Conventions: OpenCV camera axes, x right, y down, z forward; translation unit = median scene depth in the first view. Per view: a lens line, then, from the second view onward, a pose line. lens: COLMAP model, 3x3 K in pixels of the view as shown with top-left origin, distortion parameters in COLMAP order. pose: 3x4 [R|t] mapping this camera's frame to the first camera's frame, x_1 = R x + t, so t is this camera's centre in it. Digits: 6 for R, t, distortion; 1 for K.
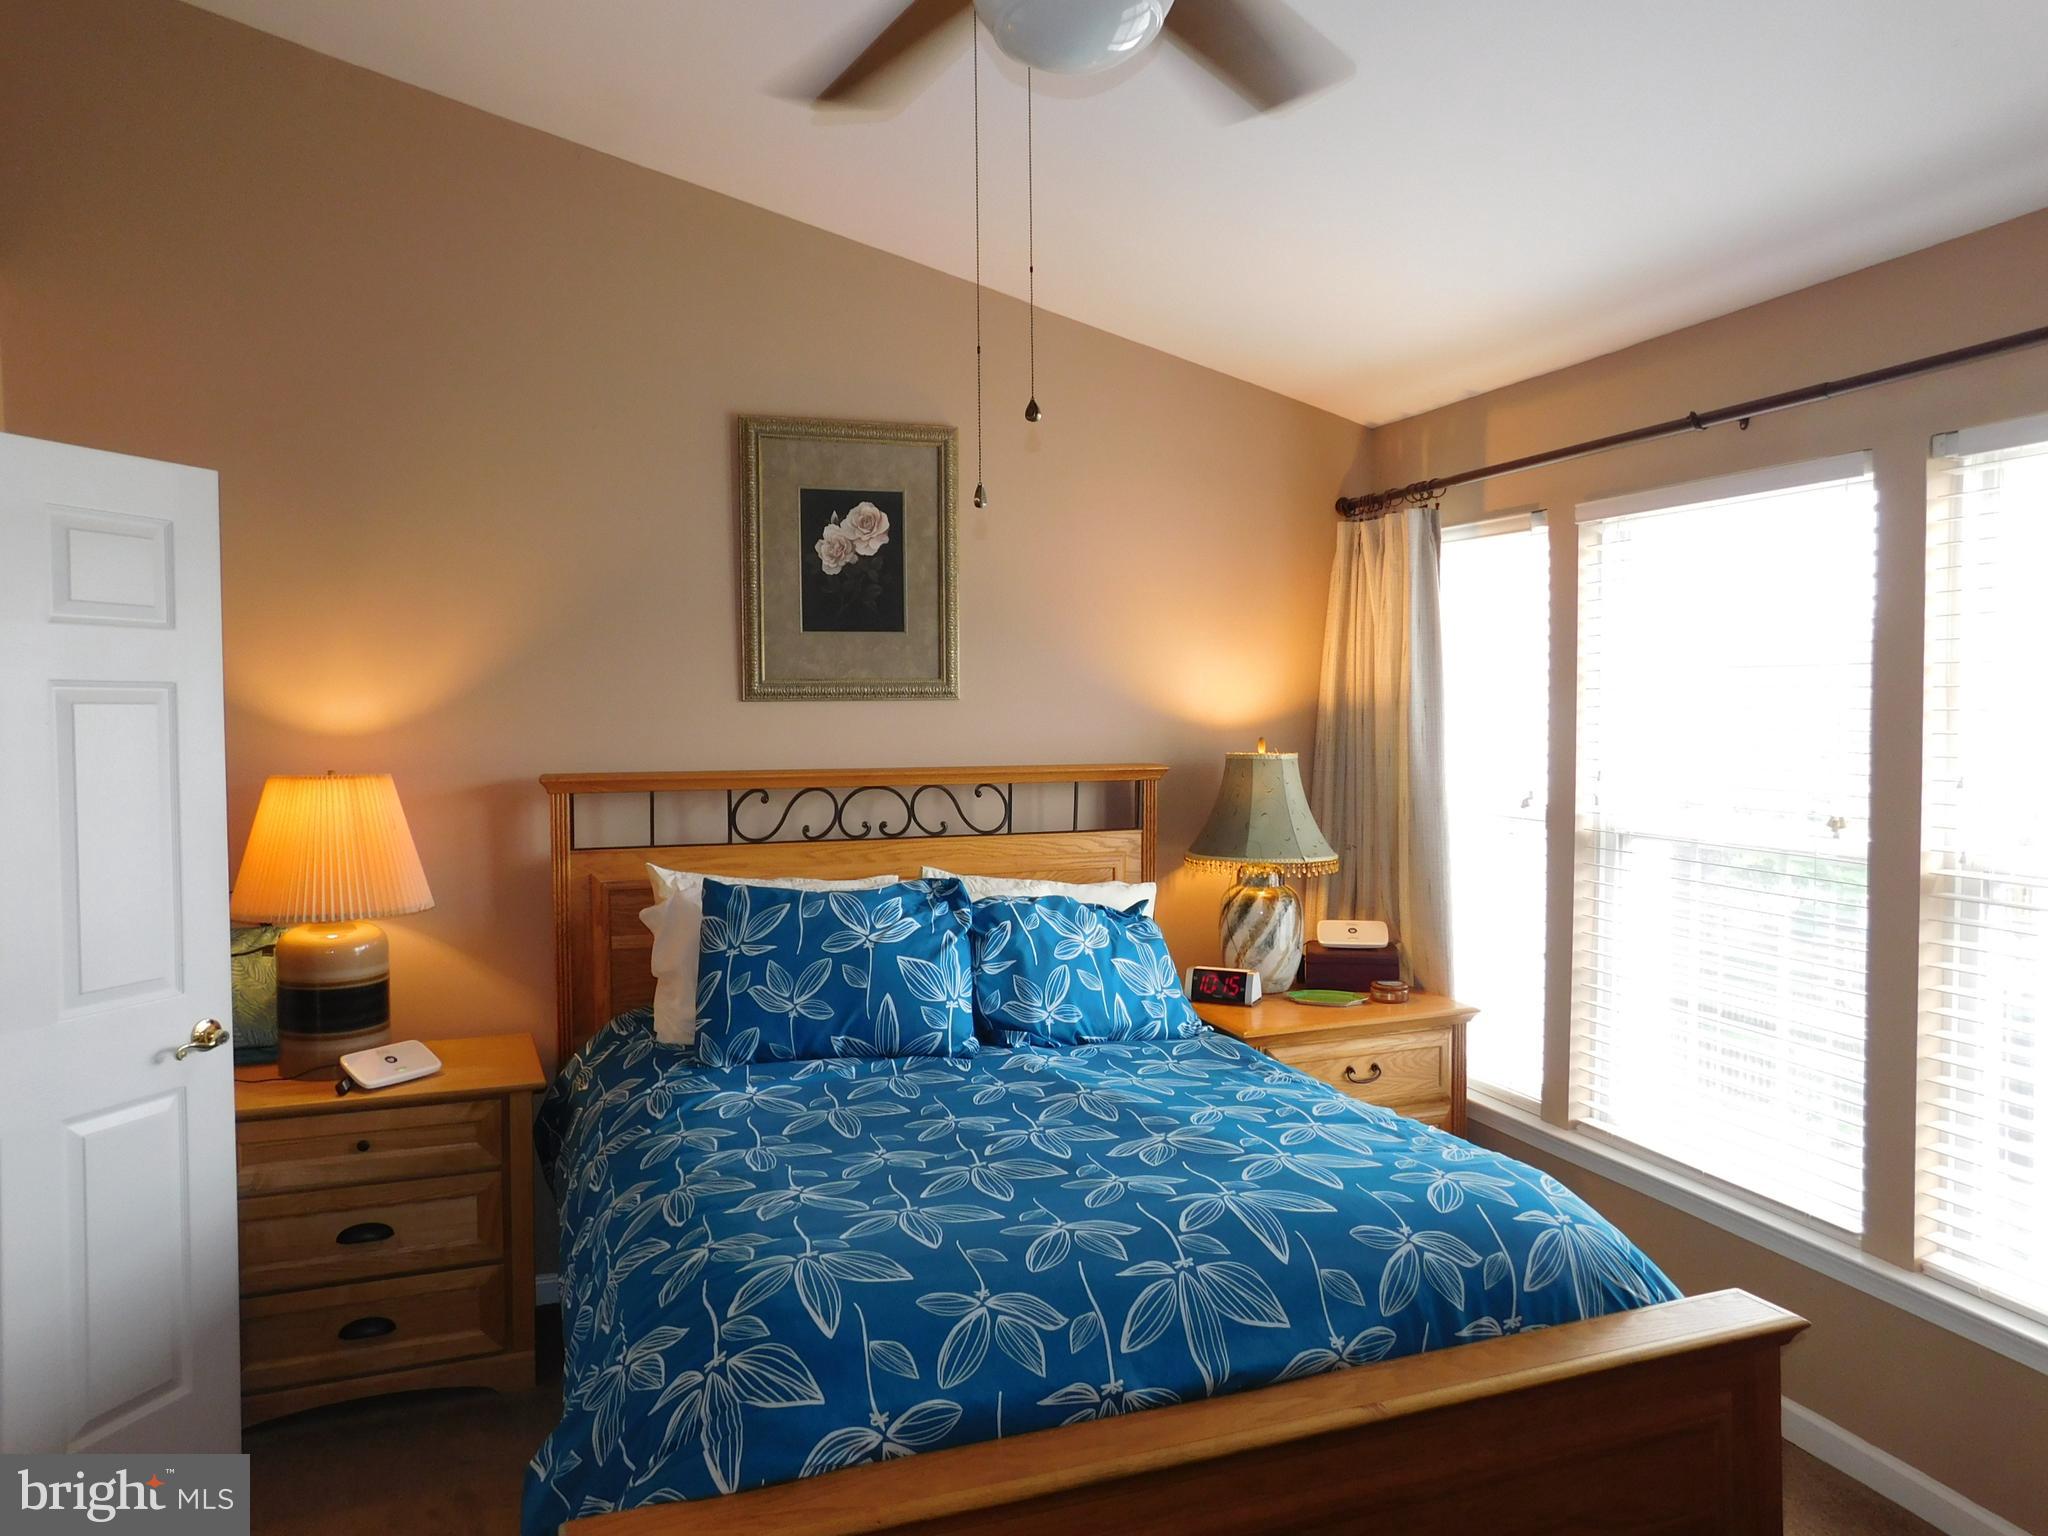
lens RADIAL K [[1378.1, 0, 1017.4], [0, 1378.1, 762.4], [0, 0, 1]] dist [-0.061210, 0.062401]
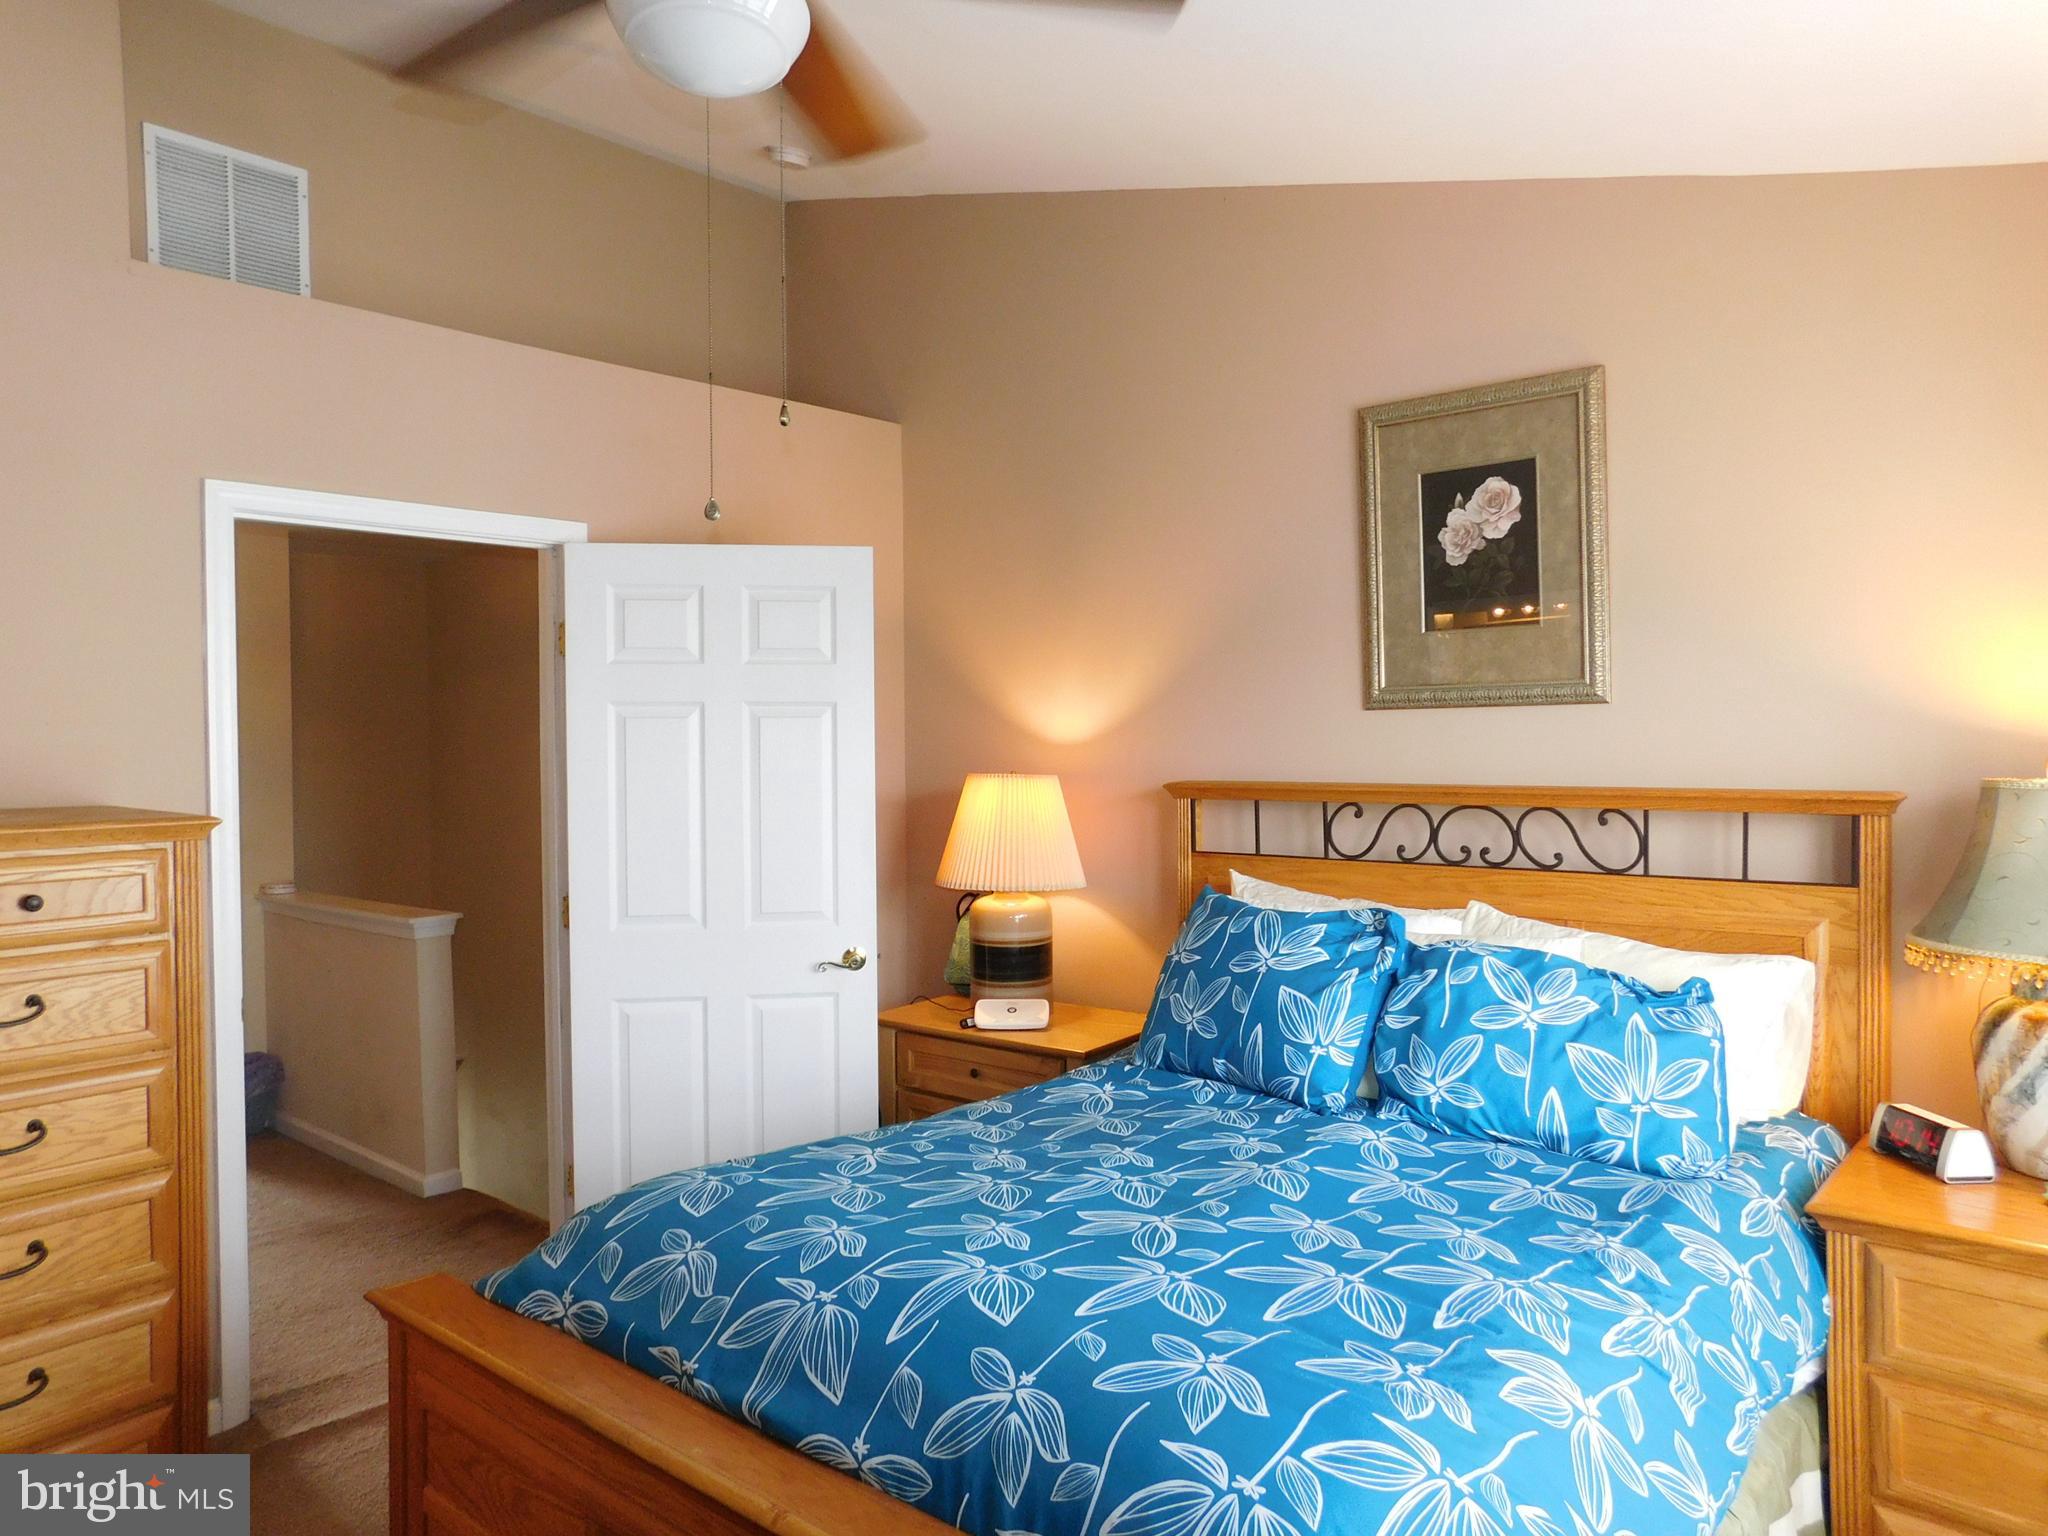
lens RADIAL K [[1378.1, 0, 1017.4], [0, 1378.1, 762.4], [0, 0, 1]] dist [-0.061210, 0.062401]
pose [[0.497026, 0.012486, -0.867646, 0.591833], [-0.030414, 0.999533, -0.003038, 0.001966], [0.867203, 0.027898, 0.497173, 0.385809]]
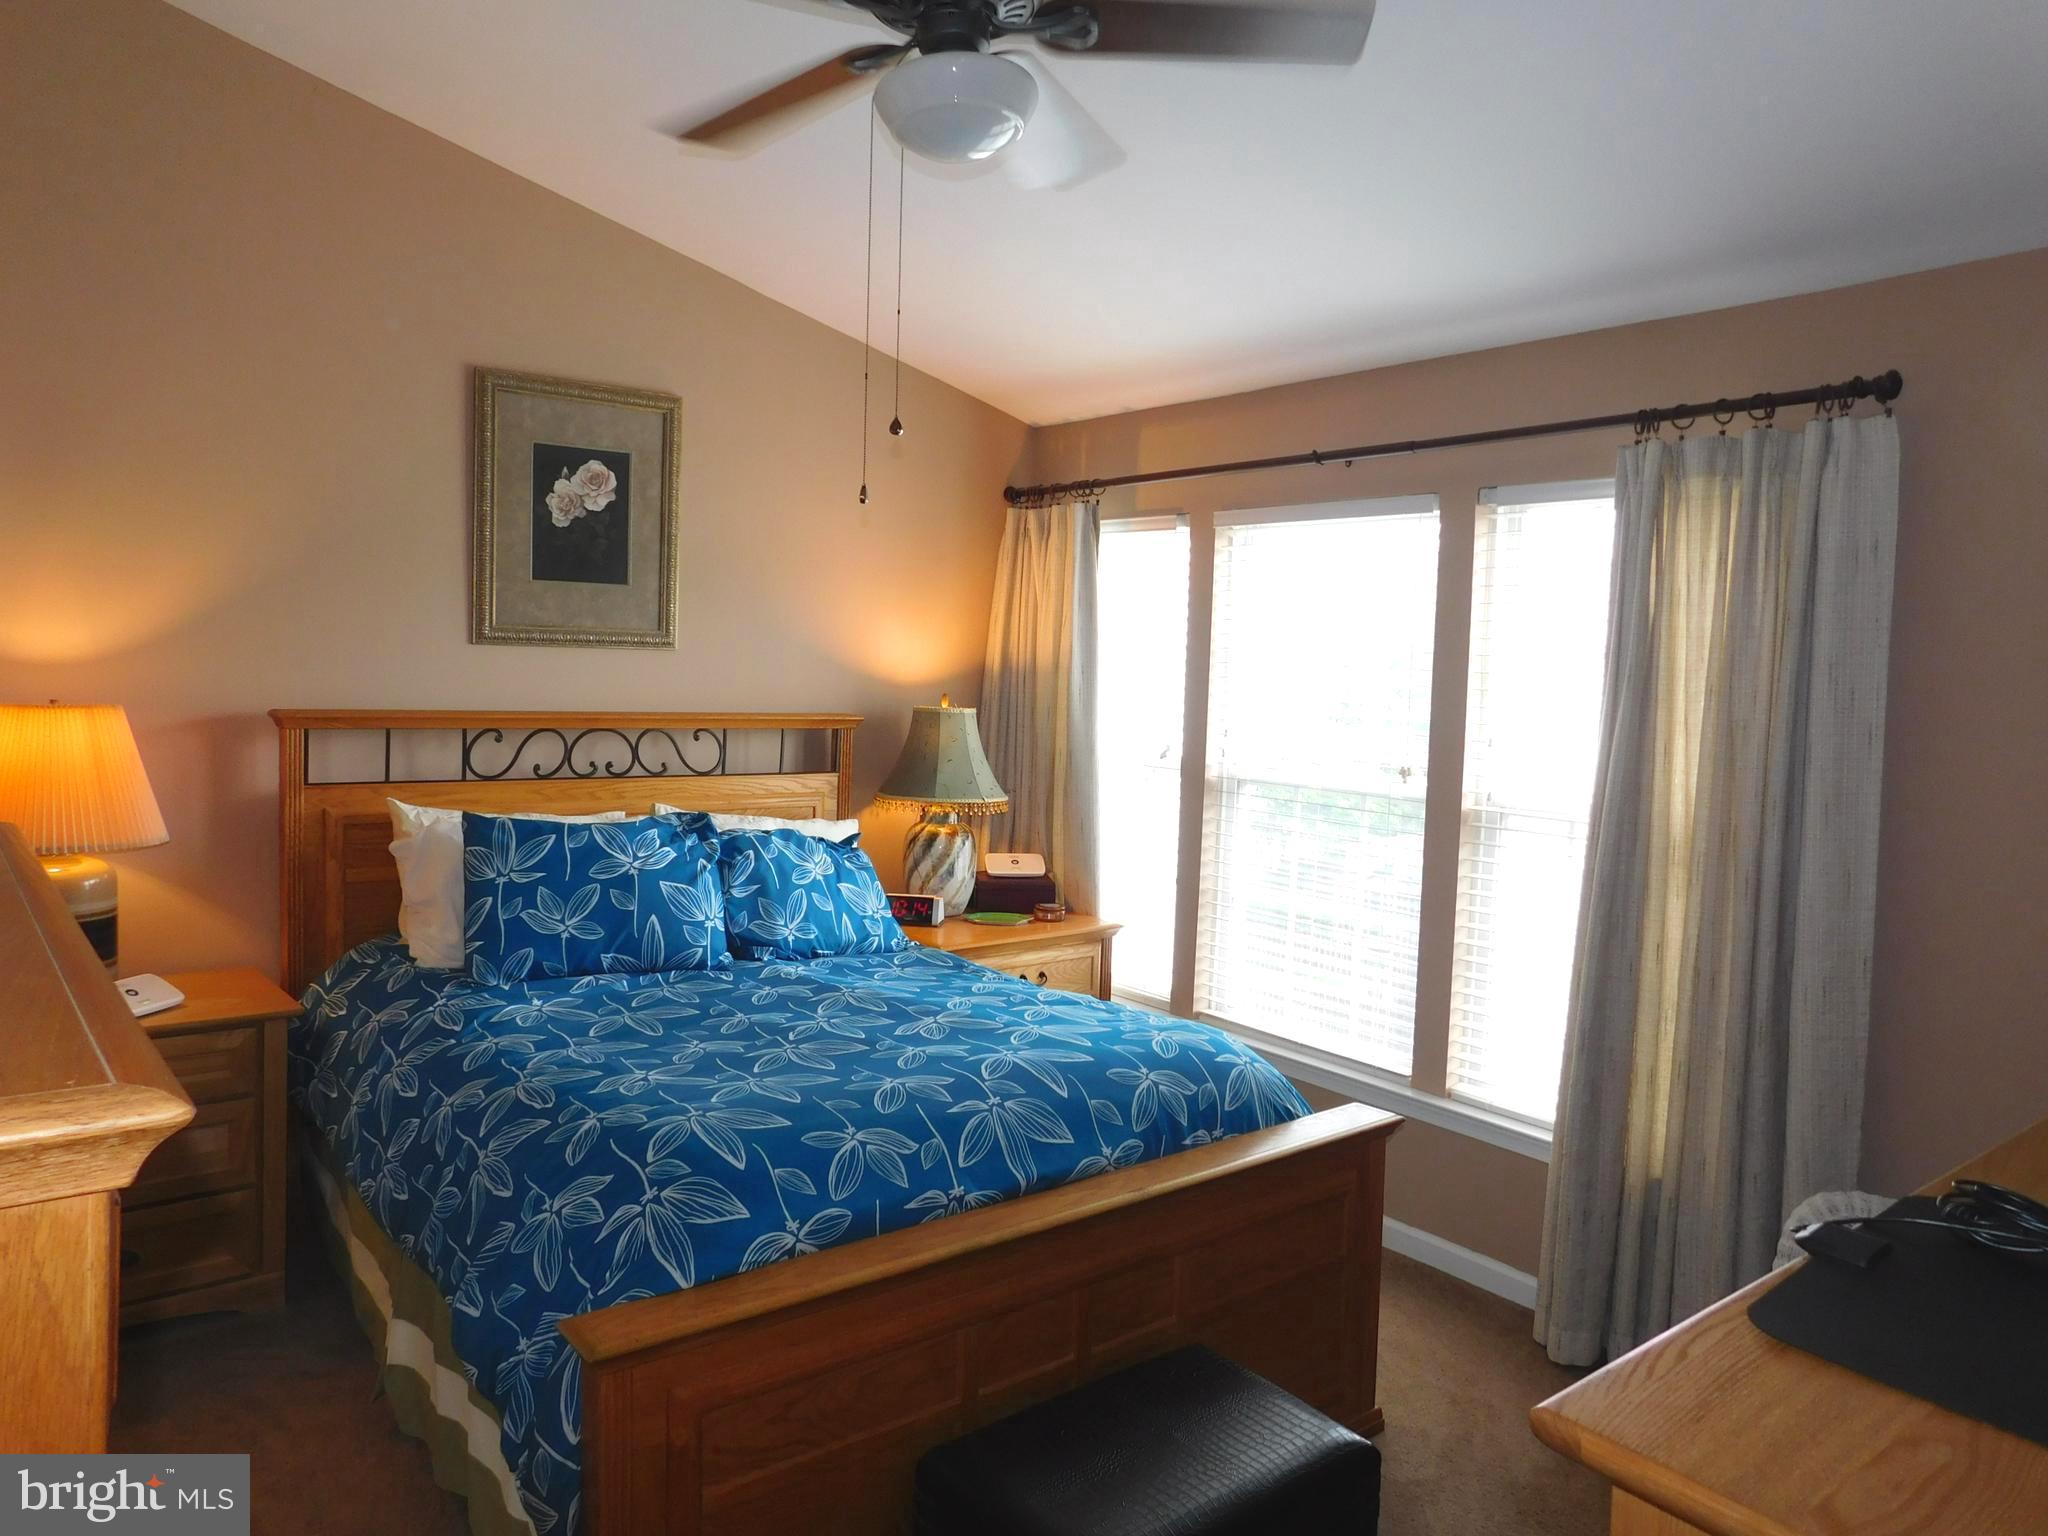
lens RADIAL K [[1378.1, 0, 1017.4], [0, 1378.1, 762.4], [0, 0, 1]] dist [-0.061210, 0.062401]
pose [[0.946605, 0.014781, 0.322058, -0.167625], [-0.025286, 0.999275, 0.028459, 0.006062], [-0.321404, -0.035083, 0.946292, -0.132562]]
